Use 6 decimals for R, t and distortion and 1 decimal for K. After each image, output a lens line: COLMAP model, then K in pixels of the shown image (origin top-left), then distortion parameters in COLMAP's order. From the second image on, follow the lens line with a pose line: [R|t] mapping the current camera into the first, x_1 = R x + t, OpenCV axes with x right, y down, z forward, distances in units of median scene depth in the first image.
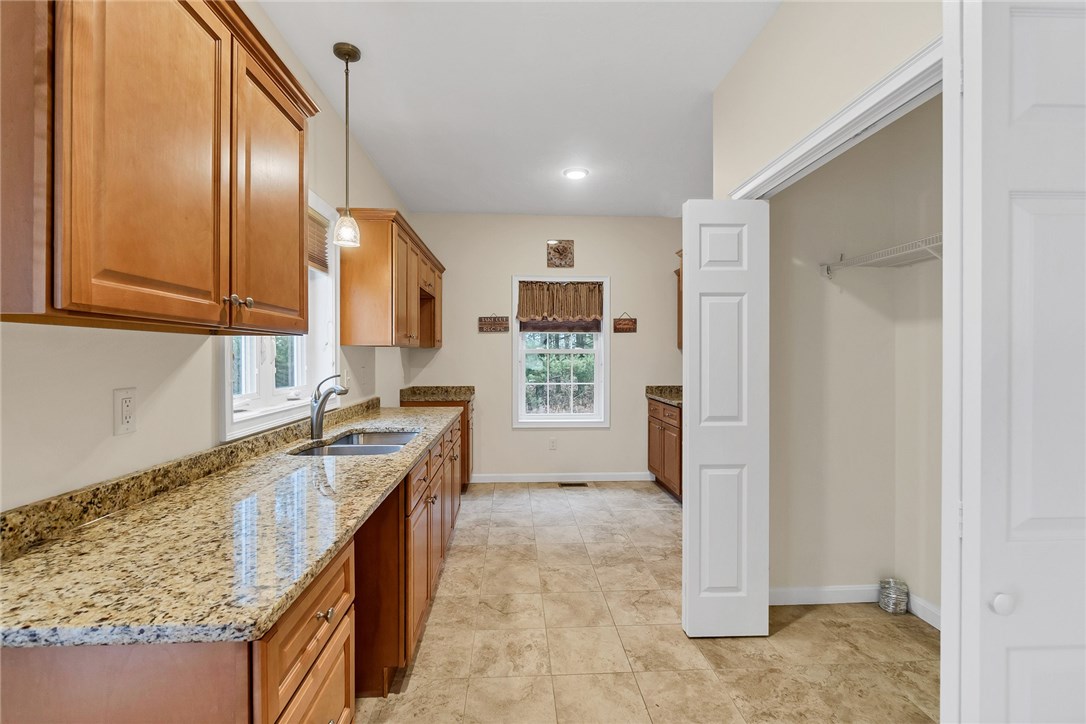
lens RADIAL K [[477.9, 0, 540.9], [0, 477.9, 357.8], [0, 0, 1]] dist [-0.003184, 0.000488]
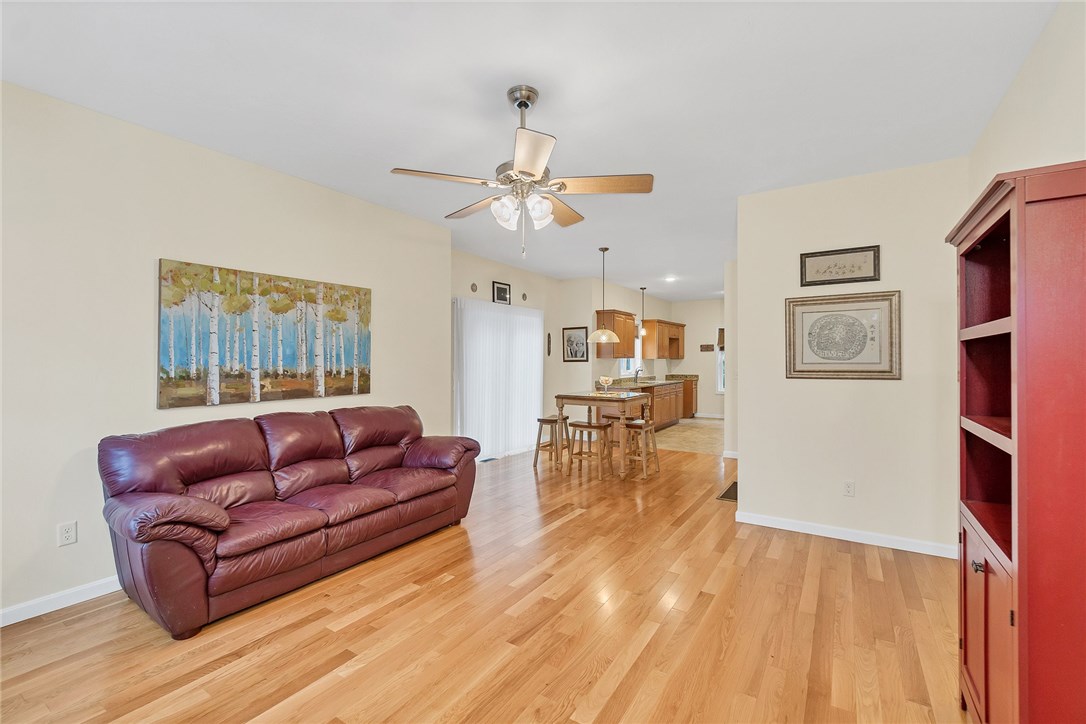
lens RADIAL K [[484.9, 0, 543.0], [0, 484.9, 362.0], [0, 0, 1]] dist [-0.005213, 0.000075]
pose [[0.812959, 0.002218, -0.582317, 1.040724], [-0.002494, 0.999997, 0.000327, -0.003547], [0.582316, 0.001187, 0.812962, -2.270702]]
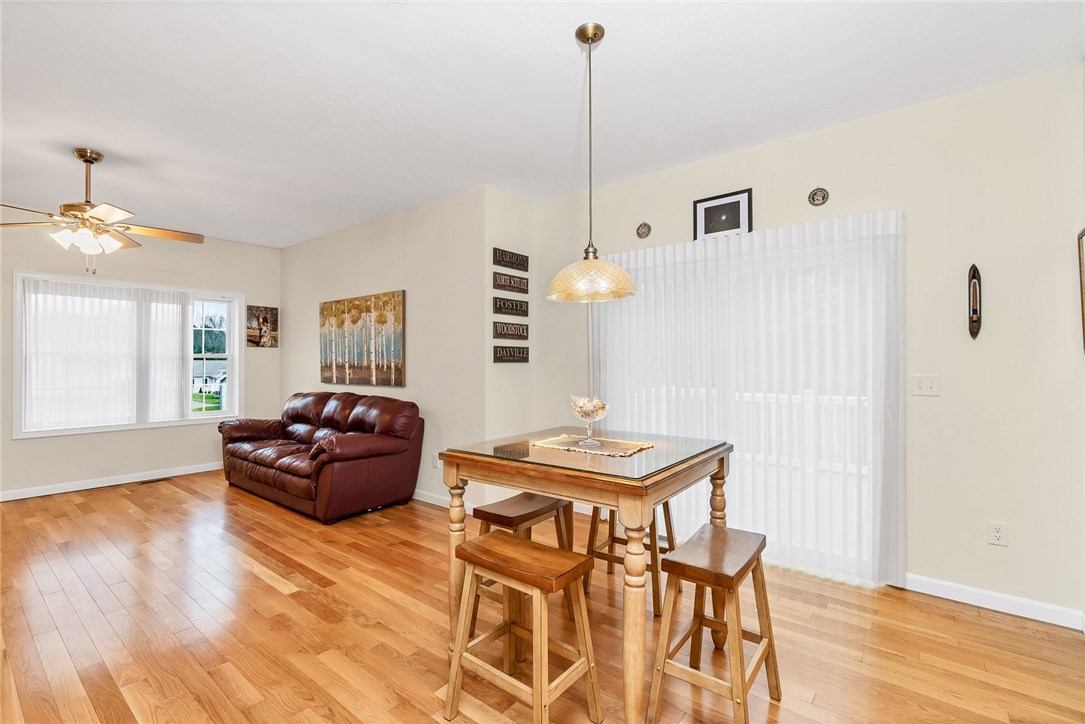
lens RADIAL K [[484.5, 0, 542.5], [0, 484.5, 362.0], [0, 0, 1]] dist [-0.005213, 0.000075]
pose [[-0.667460, -0.001182, -0.744645, 0.629417], [-0.003778, 0.999991, 0.001799, 0.008658], [0.744636, 0.004014, -0.667458, 0.045367]]
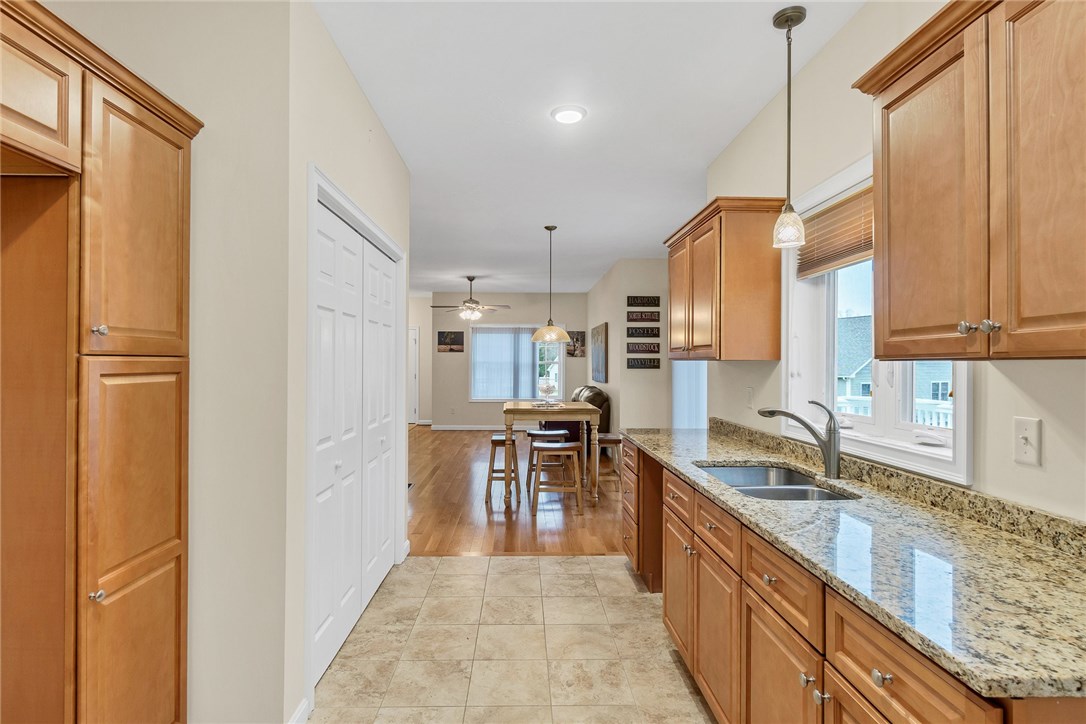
lens RADIAL K [[555.8, 0, 508.8], [0, 555.8, 367.6], [0, 0, 1]] dist [0.001937, 0.001002]
pose [[-0.996276, -0.003824, 0.086137, 0.001654], [-0.002657, 0.999903, 0.013662, -0.025644], [-0.086181, 0.013383, -0.996190, 1.581481]]
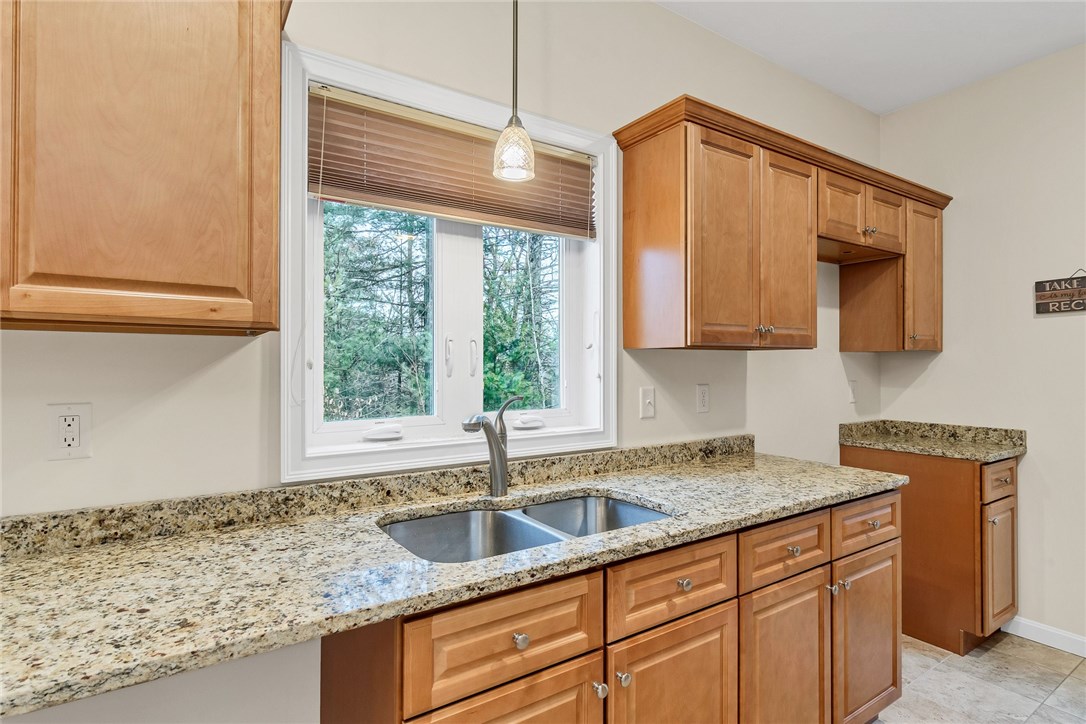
lens RADIAL K [[555.0, 0, 539.0], [0, 555.0, 361.9], [0, 0, 1]] dist [0.001104, -0.000225]
pose [[0.505790, -0.006302, -0.862633, 0.154135], [-0.004769, 0.999938, -0.010101, -0.000603], [0.862643, 0.009223, 0.505729, 0.531462]]
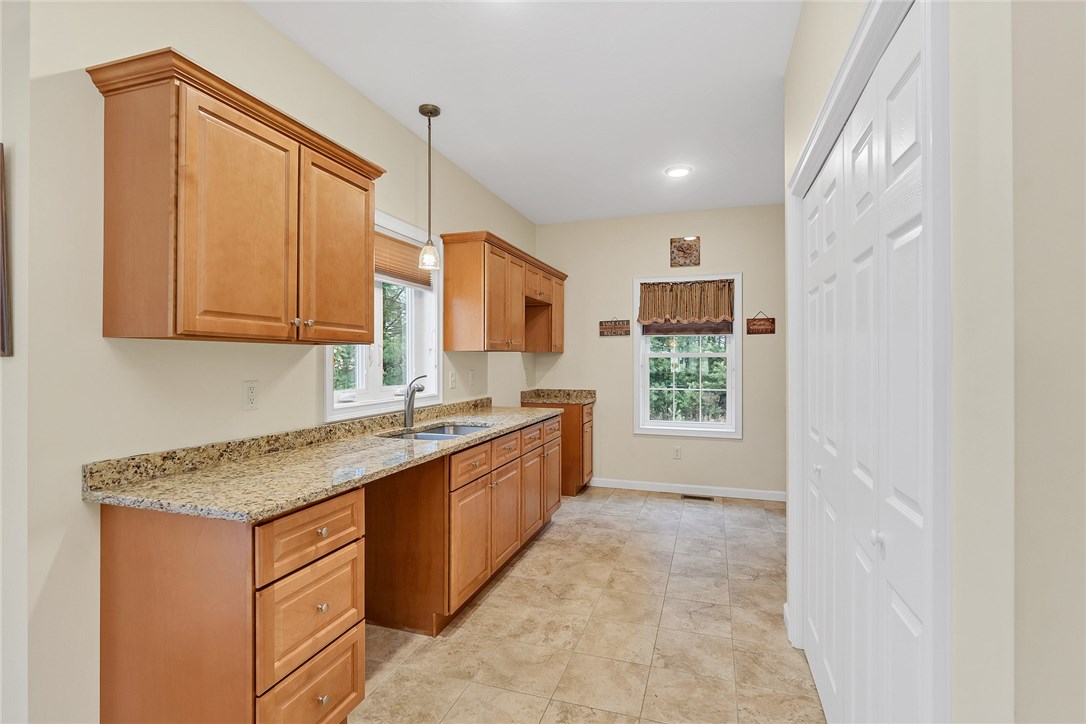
lens RADIAL K [[517.7, 0, 544.6], [0, 517.7, 358.3], [0, 0, 1]] dist [-0.000378, -0.000107]
pose [[0.930569, -0.001966, -0.366111, 0.272765], [-0.000953, 0.999969, -0.007793, 0.001572], [0.366115, 0.007601, 0.930539, -0.090931]]
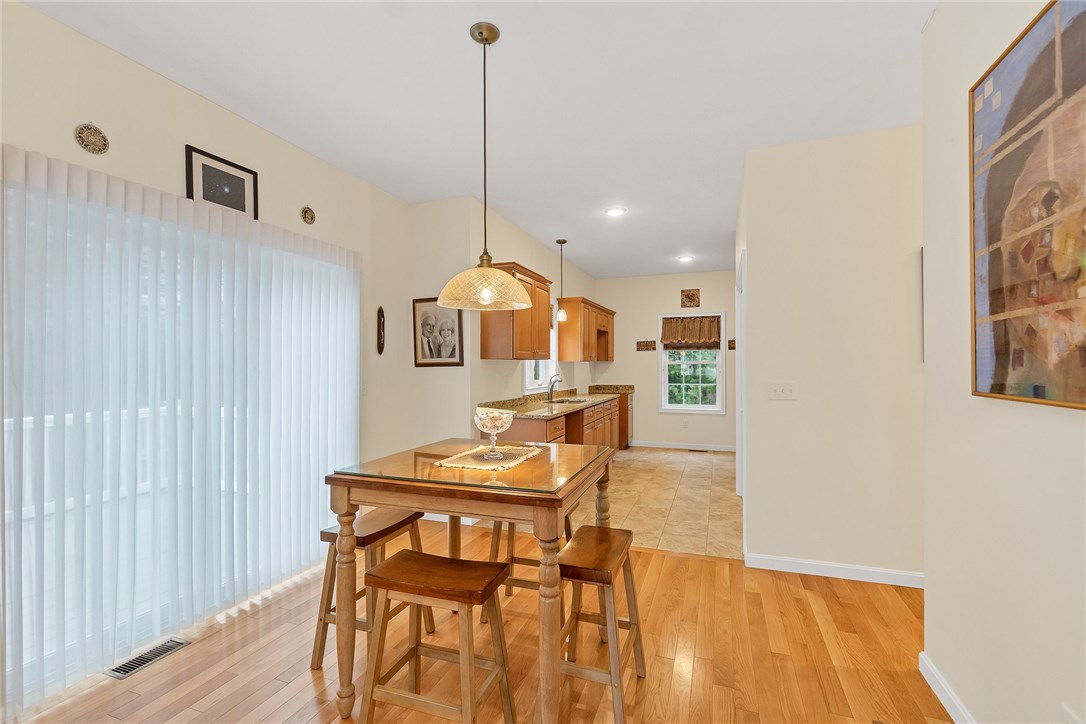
lens RADIAL K [[490.7, 0, 557.0], [0, 490.7, 361.9], [0, 0, 1]] dist [-0.020259, 0.000190]
pose [[0.927732, -0.005076, -0.373213, 0.395556], [0.001089, 0.999940, -0.010891, -0.000428], [0.373246, 0.009697, 0.927682, -1.037930]]
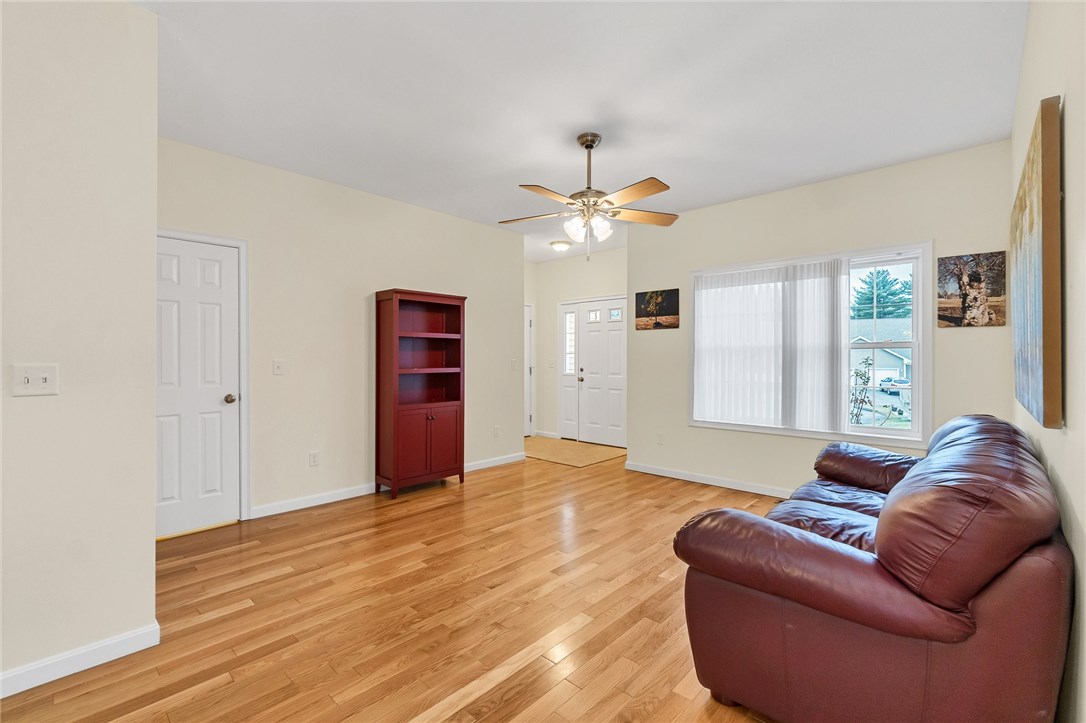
lens RADIAL K [[477.9, 0, 540.9], [0, 477.9, 357.3], [0, 0, 1]] dist [-0.003184, 0.000488]
pose [[-0.689840, 0.002581, 0.723957, -0.249145], [0.001321, 0.999996, -0.002307, 0.028242], [-0.723960, -0.000635, -0.689841, -0.708298]]
